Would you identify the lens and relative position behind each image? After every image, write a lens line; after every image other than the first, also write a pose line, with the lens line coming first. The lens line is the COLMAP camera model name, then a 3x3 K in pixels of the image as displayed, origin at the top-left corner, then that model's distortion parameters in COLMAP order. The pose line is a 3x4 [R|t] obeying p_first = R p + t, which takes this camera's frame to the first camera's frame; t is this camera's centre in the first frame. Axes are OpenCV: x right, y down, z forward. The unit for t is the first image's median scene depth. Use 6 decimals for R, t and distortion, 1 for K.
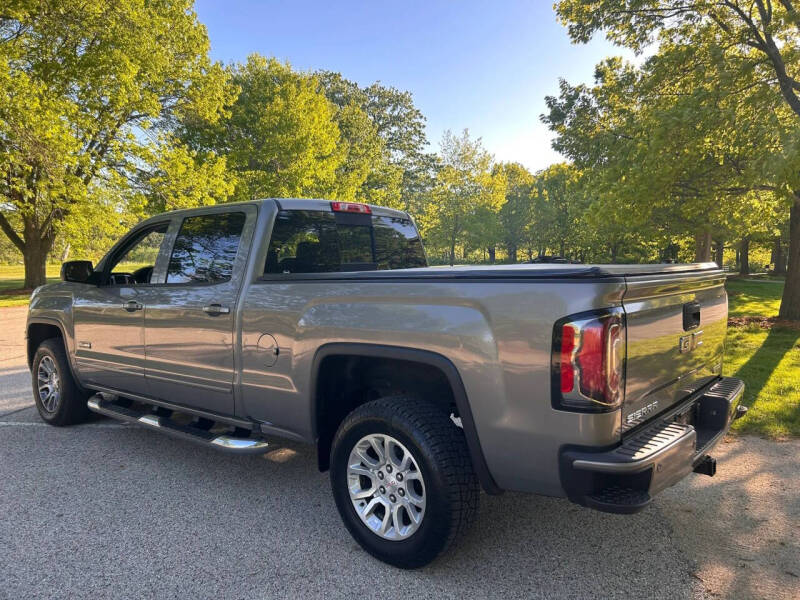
lens RADIAL K [[608.9, 0, 398.9], [0, 608.9, 293.0], [0, 0, 1]] dist [0.047382, -0.050020]
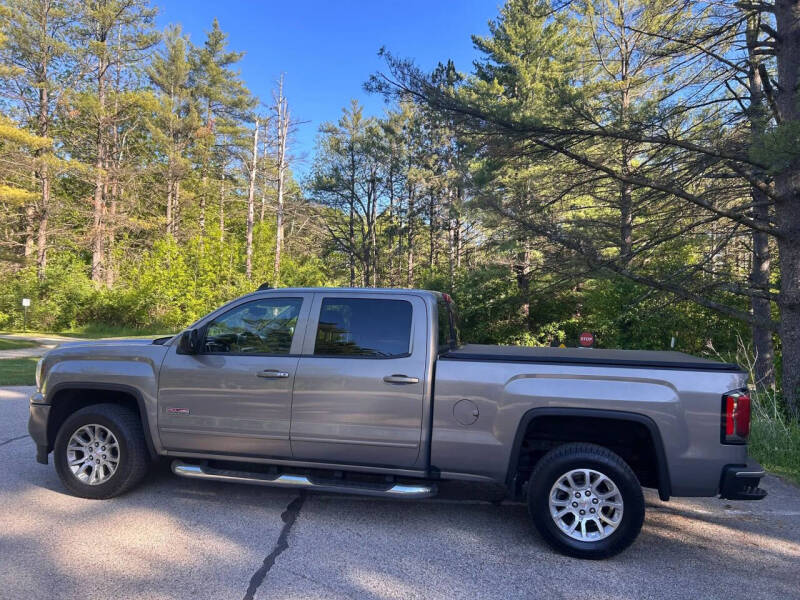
lens RADIAL K [[608.9, 0, 401.3], [0, 608.9, 306.9], [0, 0, 1]] dist [0.047382, -0.050020]
pose [[0.879200, 0.057725, 0.472943, -0.750387], [-0.028336, 0.997212, -0.069038, -0.029418], [-0.475609, 0.047297, 0.878384, -0.070757]]
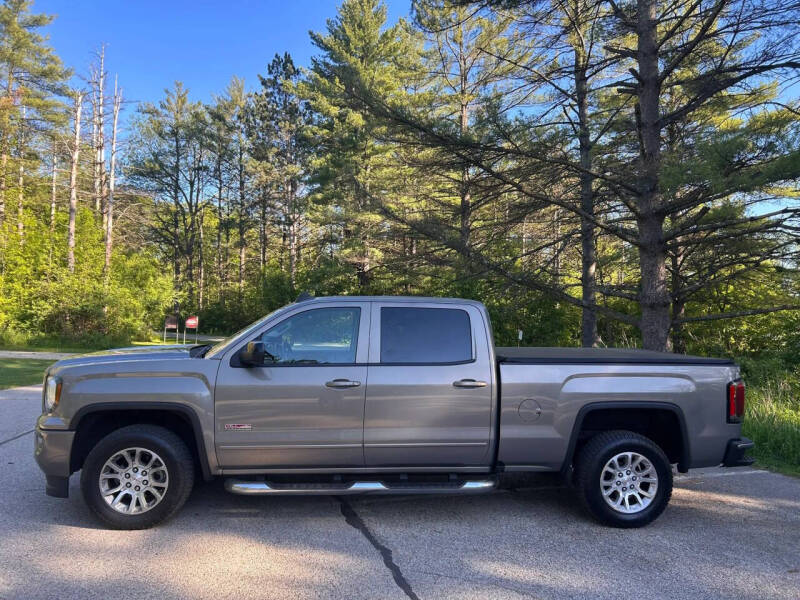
lens RADIAL K [[608.9, 0, 407.7], [0, 608.9, 305.0], [0, 0, 1]] dist [0.047382, -0.050020]
pose [[0.687269, 0.049208, 0.724735, -1.150521], [-0.000121, 0.997711, -0.067628, -0.045831], [-0.726403, 0.046391, 0.685701, 0.156334]]
